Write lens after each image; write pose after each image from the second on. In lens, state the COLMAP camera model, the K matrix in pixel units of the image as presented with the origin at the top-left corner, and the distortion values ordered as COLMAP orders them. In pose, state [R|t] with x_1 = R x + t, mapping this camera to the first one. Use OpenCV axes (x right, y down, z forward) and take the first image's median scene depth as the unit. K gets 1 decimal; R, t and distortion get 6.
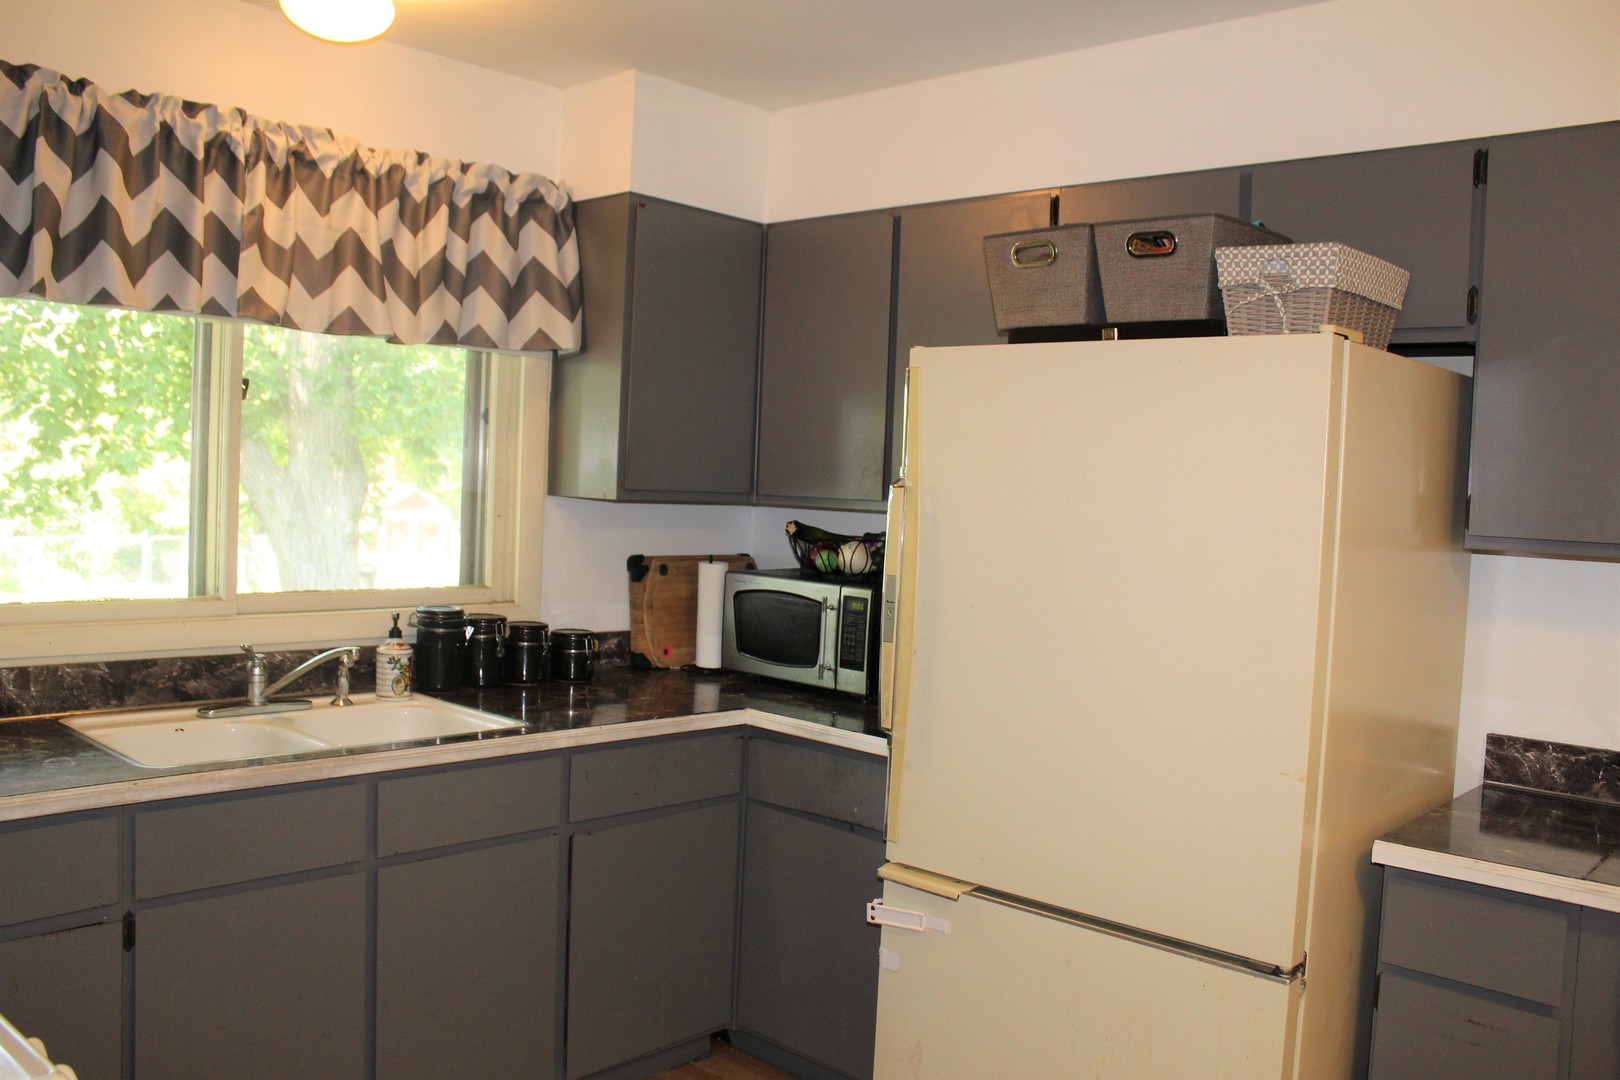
lens RADIAL K [[1358.6, 0, 801.7], [0, 1358.6, 540.9], [0, 0, 1]] dist [-0.153177, 0.141712]
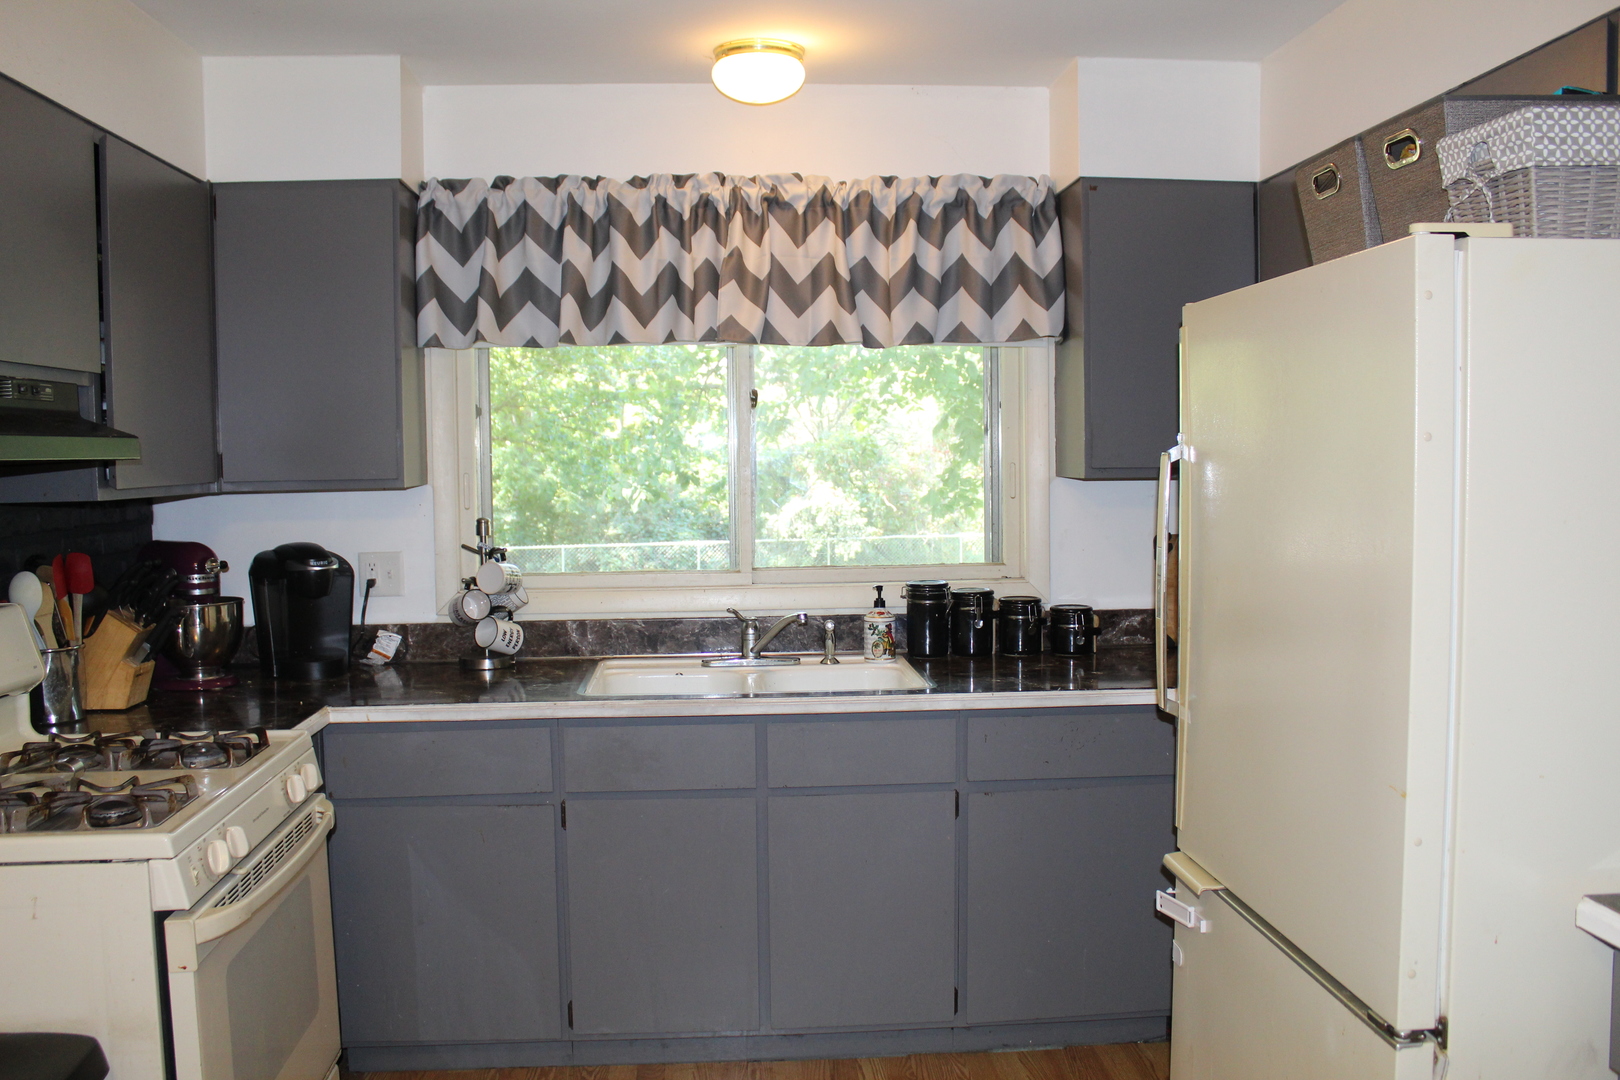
lens RADIAL K [[1358.6, 0, 801.7], [0, 1358.6, 540.9], [0, 0, 1]] dist [-0.153177, 0.141712]
pose [[0.734271, -0.008118, -0.678808, 0.453077], [0.012926, 0.999914, 0.002025, 0.013669], [0.678733, -0.010261, 0.734313, 0.118818]]
